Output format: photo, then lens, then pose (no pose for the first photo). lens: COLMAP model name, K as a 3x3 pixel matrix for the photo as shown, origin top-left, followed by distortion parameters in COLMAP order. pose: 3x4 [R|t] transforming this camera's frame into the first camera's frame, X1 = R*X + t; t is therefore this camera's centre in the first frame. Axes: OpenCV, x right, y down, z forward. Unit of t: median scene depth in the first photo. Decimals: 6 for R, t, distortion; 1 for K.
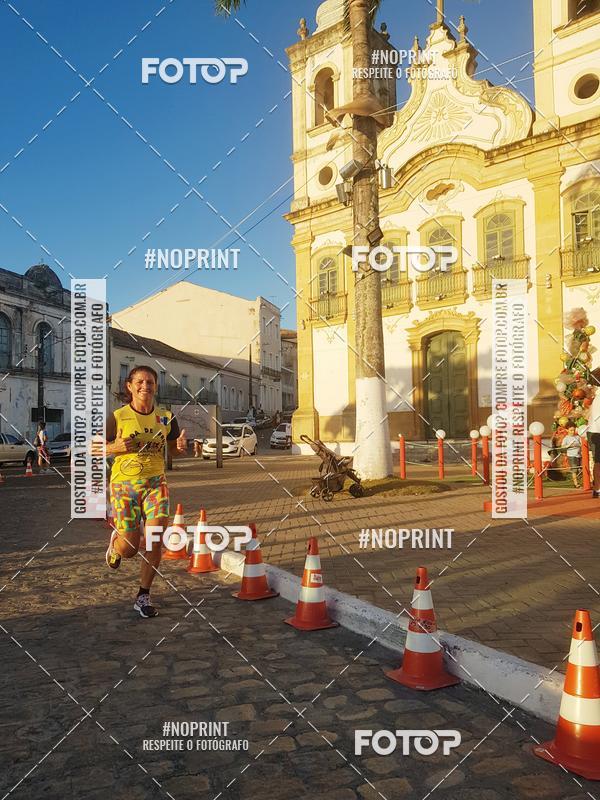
lens RADIAL K [[666.7, 0, 289.8], [0, 666.7, 424.0], [0, 0, 1]] dist [0.038091, -0.093293]
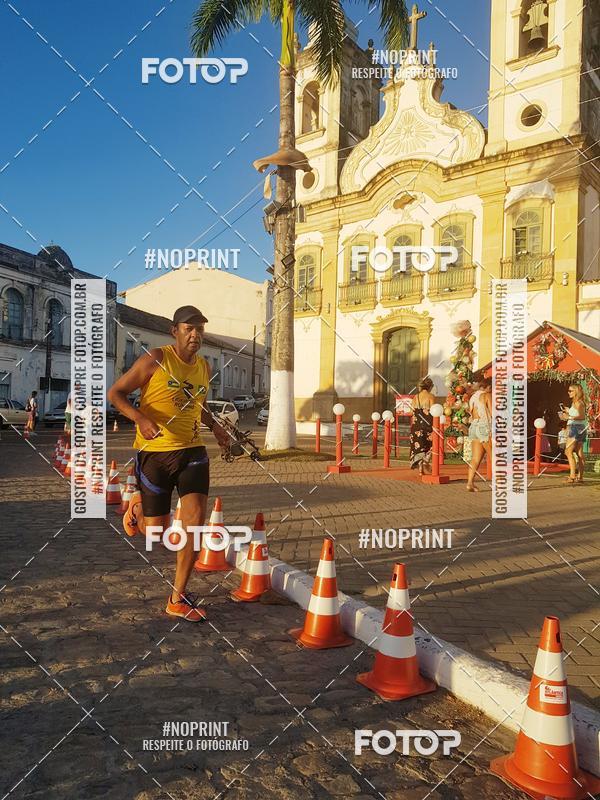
lens RADIAL K [[847.3, 0, 346.3], [0, 847.3, 371.4], [0, 0, 1]] dist [0.114995, 0.003133]
pose [[0.996259, 0.048146, -0.071762, 0.249665], [-0.051070, 0.997914, -0.039489, -0.005883], [0.069711, 0.043006, 0.996640, -0.414236]]
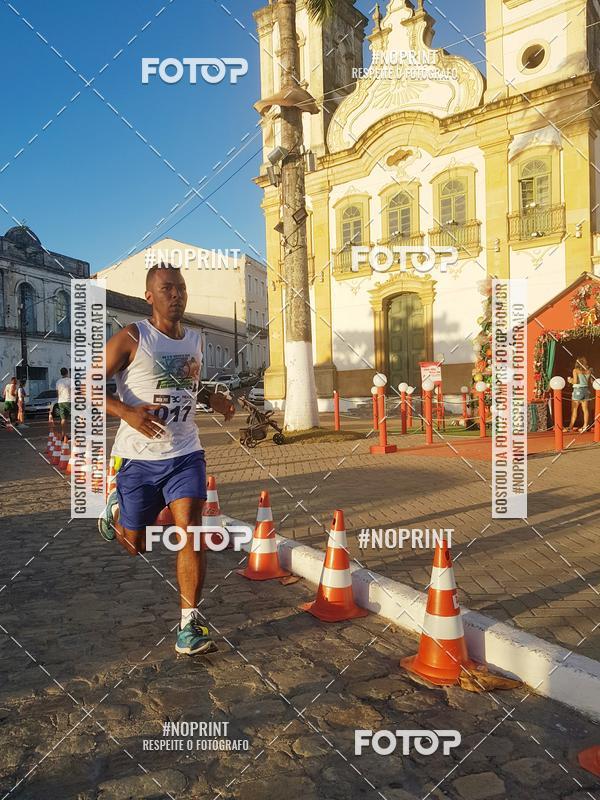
lens RADIAL K [[746.3, 0, 330.5], [0, 746.3, 408.4], [0, 0, 1]] dist [0.084198, -0.196622]
pose [[0.999984, -0.001605, -0.005512, 0.126812], [0.001804, 0.999336, 0.036393, -0.000270], [0.005450, -0.036402, 0.999322, -0.188896]]
